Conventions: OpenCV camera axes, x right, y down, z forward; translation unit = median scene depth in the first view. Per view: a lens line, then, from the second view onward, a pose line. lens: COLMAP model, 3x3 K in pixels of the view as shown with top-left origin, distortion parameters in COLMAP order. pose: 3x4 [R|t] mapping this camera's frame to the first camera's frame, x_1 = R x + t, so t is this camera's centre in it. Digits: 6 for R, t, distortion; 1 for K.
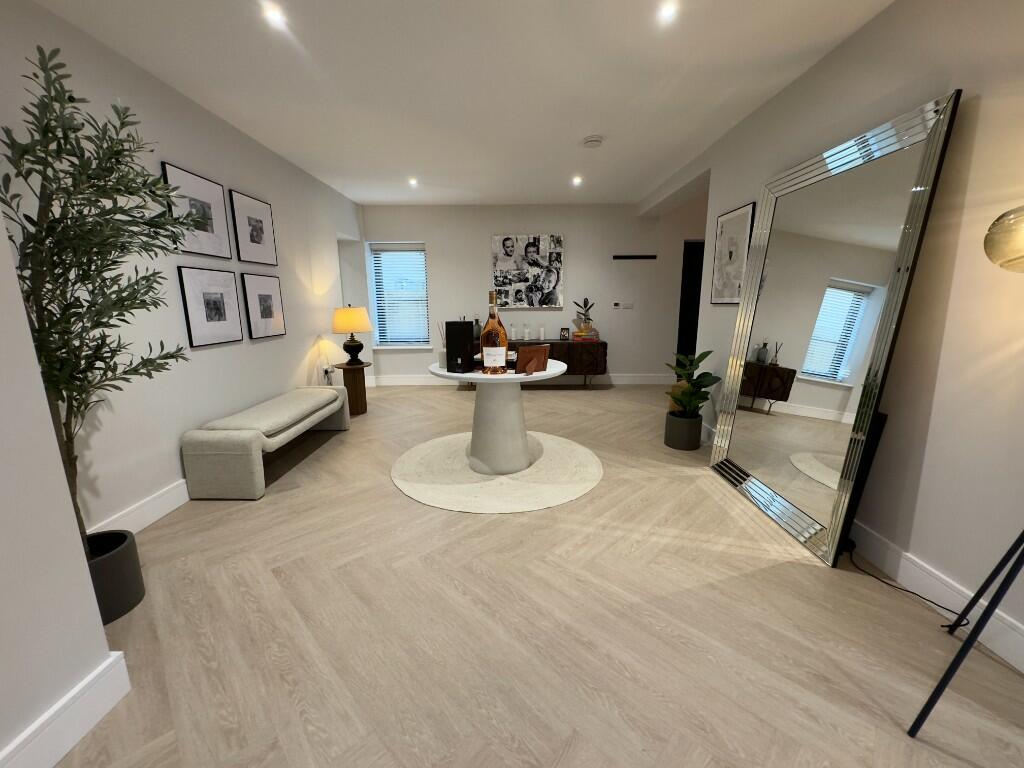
lens RADIAL K [[408.2, 0, 512.1], [0, 408.2, 386.8], [0, 0, 1]] dist [-0.002722, 0.000168]
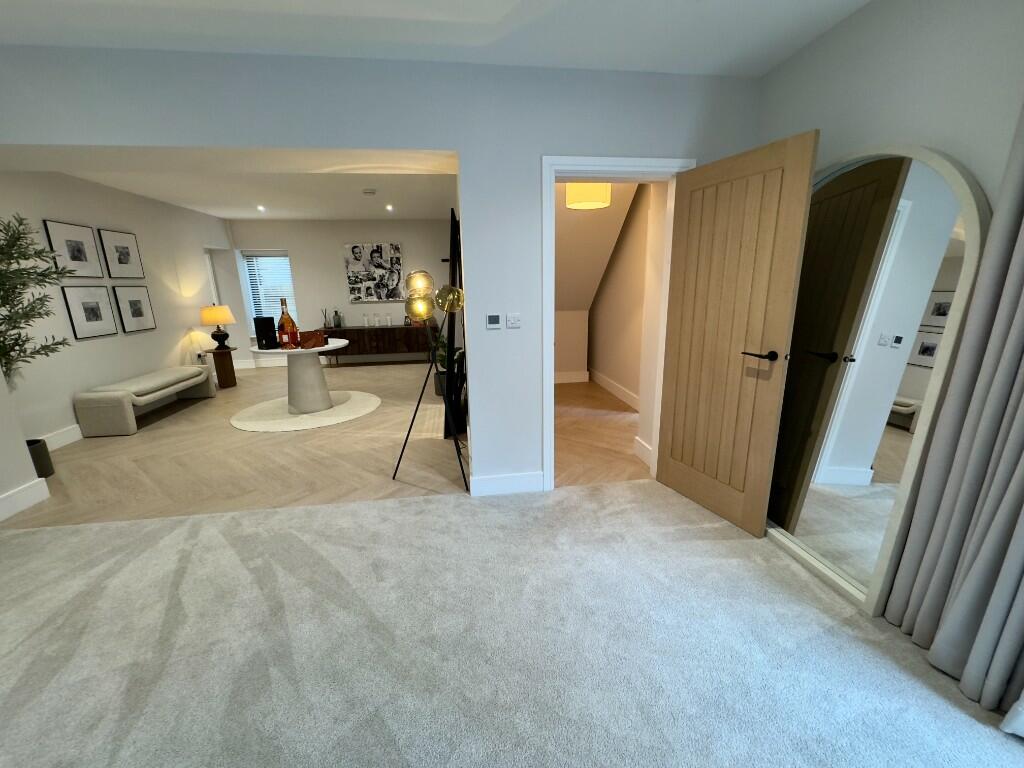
lens RADIAL K [[408.2, 0, 512.5], [0, 408.2, 386.2], [0, 0, 1]] dist [-0.002722, 0.000168]
pose [[0.991041, -0.047457, 0.124844, 0.486480], [0.042770, 0.998286, 0.039959, 0.067795], [-0.126526, -0.034261, 0.991371, -0.555414]]
